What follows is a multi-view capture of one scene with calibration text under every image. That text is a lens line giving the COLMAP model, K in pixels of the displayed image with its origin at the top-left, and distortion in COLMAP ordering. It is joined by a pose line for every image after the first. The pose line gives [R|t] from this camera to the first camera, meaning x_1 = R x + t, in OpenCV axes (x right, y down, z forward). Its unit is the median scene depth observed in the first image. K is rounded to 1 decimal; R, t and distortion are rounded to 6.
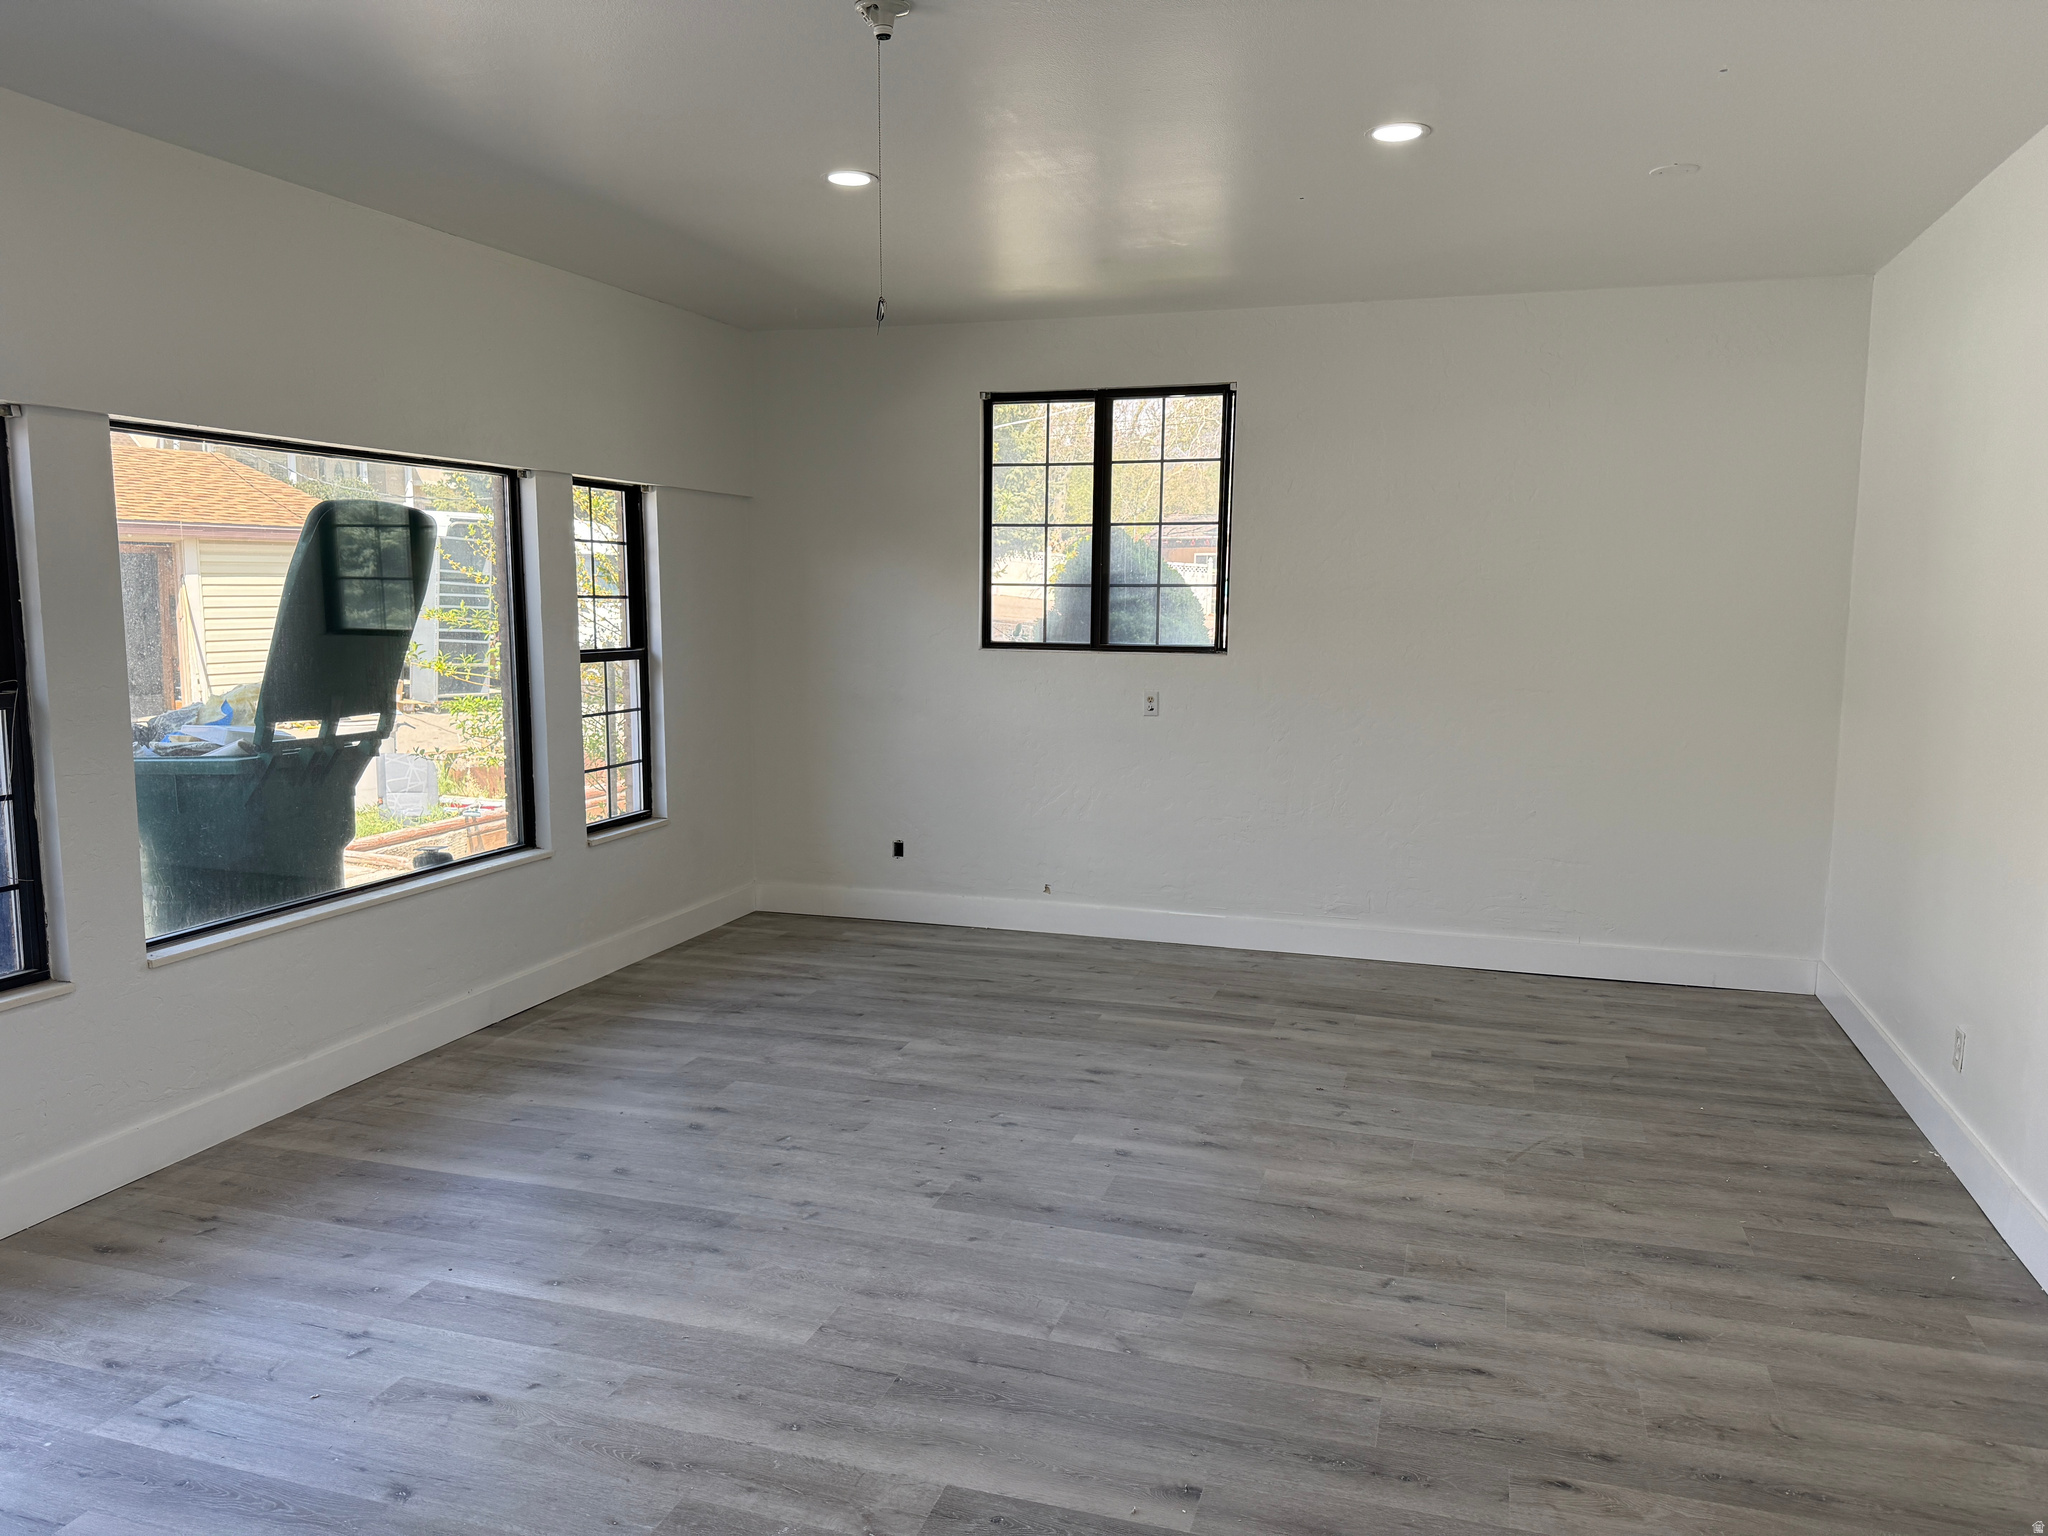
lens RADIAL K [[1430.0, 0, 1037.1], [0, 1430.0, 761.2], [0, 0, 1]] dist [0.053945, -0.044369]
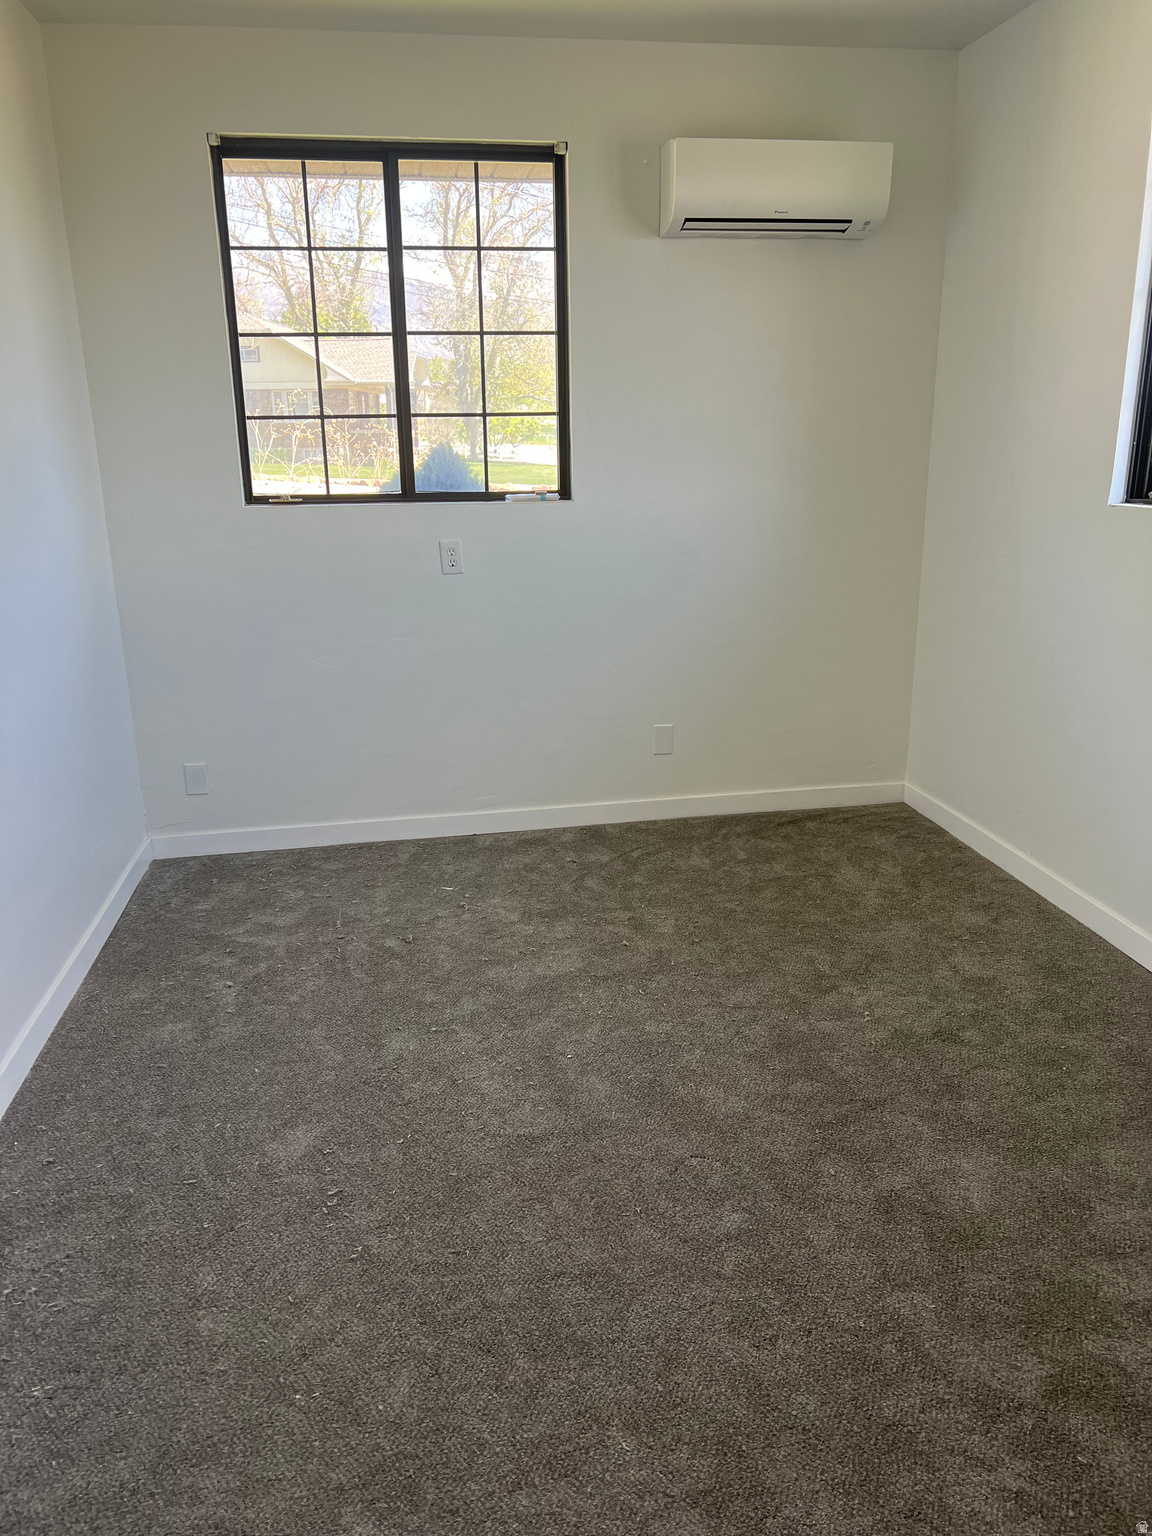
lens RADIAL K [[1155.6, 0, 574.1], [0, 1155.6, 781.7], [0, 0, 1]] dist [0.056331, -0.049271]
pose [[0.896466, -0.138286, 0.420983, -0.243896], [0.073196, 0.983219, 0.167102, -0.037097], [-0.437026, -0.118987, 0.891544, 0.530286]]
